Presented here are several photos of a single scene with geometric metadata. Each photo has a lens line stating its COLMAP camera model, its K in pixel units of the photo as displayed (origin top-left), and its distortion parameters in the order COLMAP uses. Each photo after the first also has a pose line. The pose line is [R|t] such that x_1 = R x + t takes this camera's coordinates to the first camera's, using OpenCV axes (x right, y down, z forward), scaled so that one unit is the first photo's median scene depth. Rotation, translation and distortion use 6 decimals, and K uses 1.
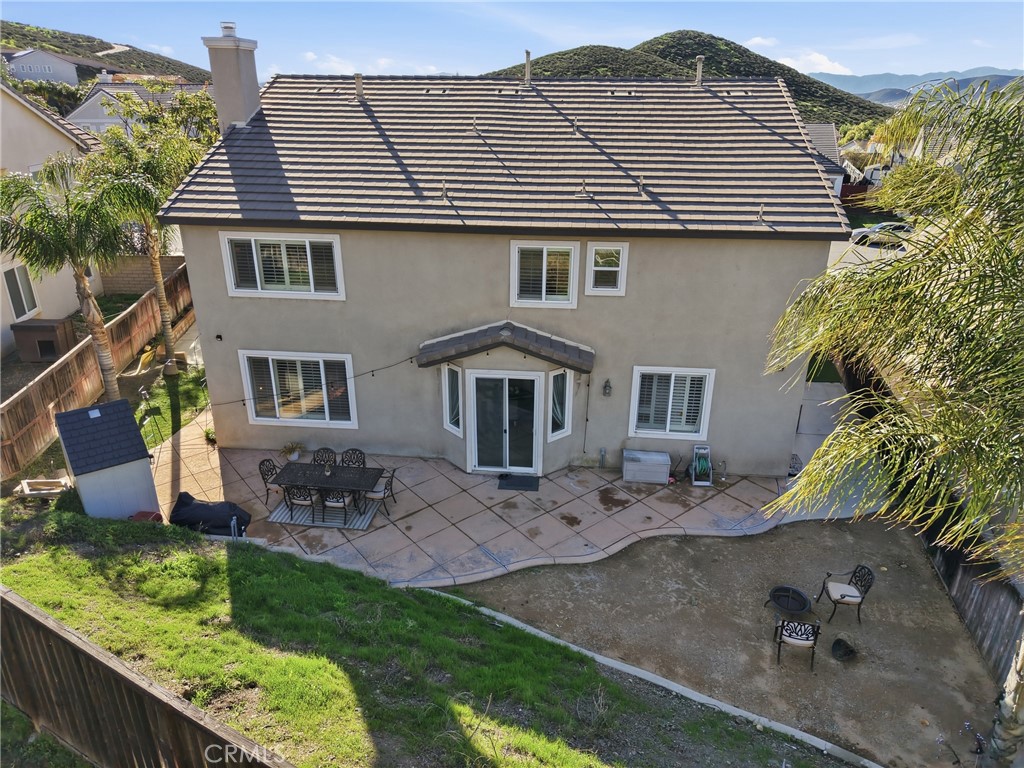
lens RADIAL K [[677.1, 0, 511.9], [0, 677.1, 404.3], [0, 0, 1]] dist [0.056488, -0.068264]
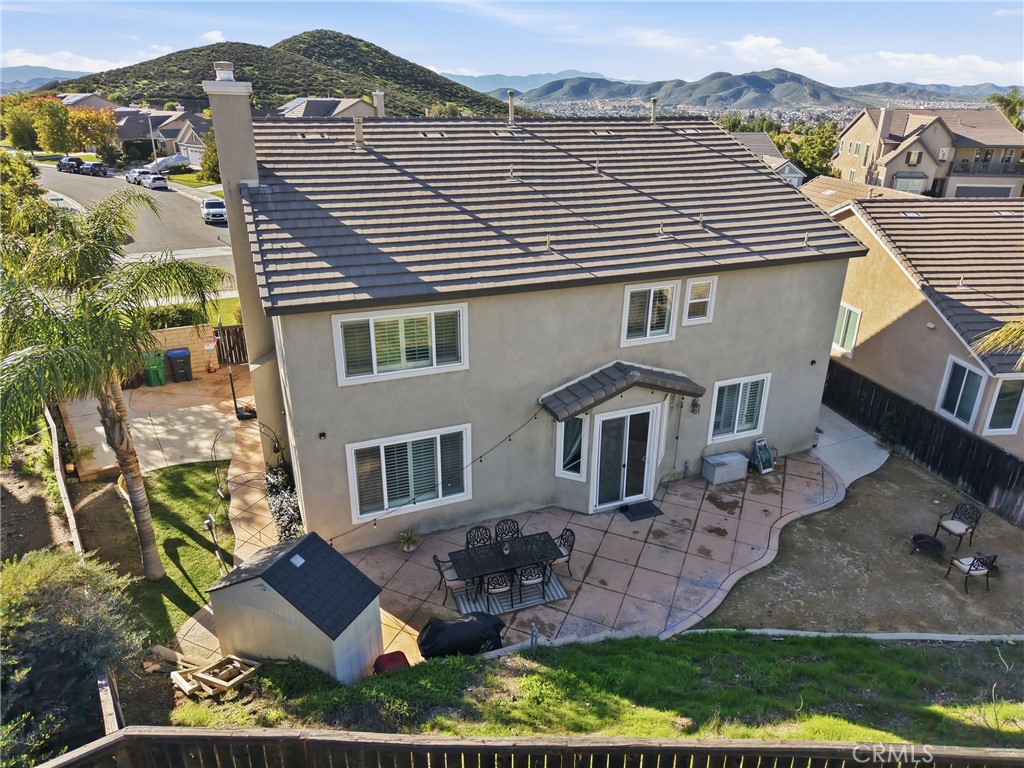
lens RADIAL K [[677.1, 0, 511.9], [0, 677.1, 404.3], [0, 0, 1]] dist [0.056488, -0.068264]
pose [[0.885717, -0.192094, 0.422616, -0.600704], [0.190802, 0.980559, 0.045818, -0.136726], [-0.423202, 0.040054, 0.905150, 0.128743]]
